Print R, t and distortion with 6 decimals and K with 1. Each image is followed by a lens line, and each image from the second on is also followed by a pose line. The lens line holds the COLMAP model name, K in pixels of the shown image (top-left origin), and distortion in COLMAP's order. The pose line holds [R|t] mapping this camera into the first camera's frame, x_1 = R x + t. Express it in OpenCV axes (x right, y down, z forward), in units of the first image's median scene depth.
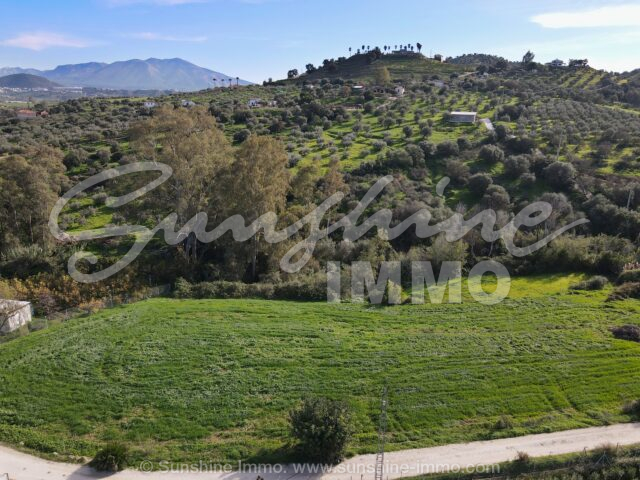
lens RADIAL K [[485.7, 0, 320.0], [0, 485.7, 240.0], [0, 0, 1]] dist [0.009992, 0.007765]
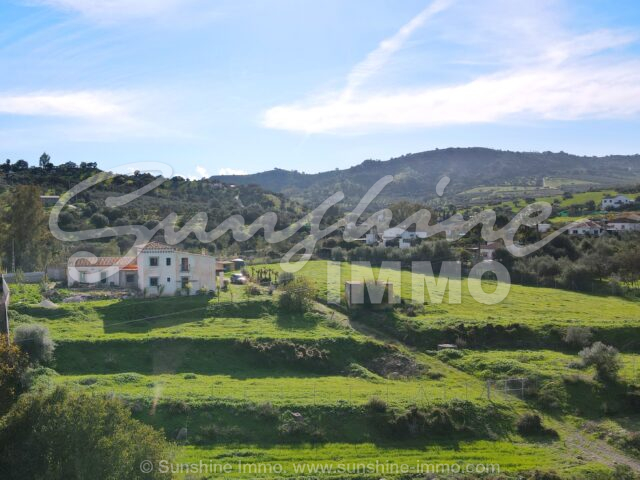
lens RADIAL K [[647.4, 0, 197.0], [0, 647.4, 240.2], [0, 0, 1]] dist [-0.002953, 0.023937]
pose [[0.759976, -0.040642, 0.648680, -0.187559], [0.195814, 0.965989, -0.168888, 0.071287], [-0.619753, 0.255371, 0.742086, -0.139735]]
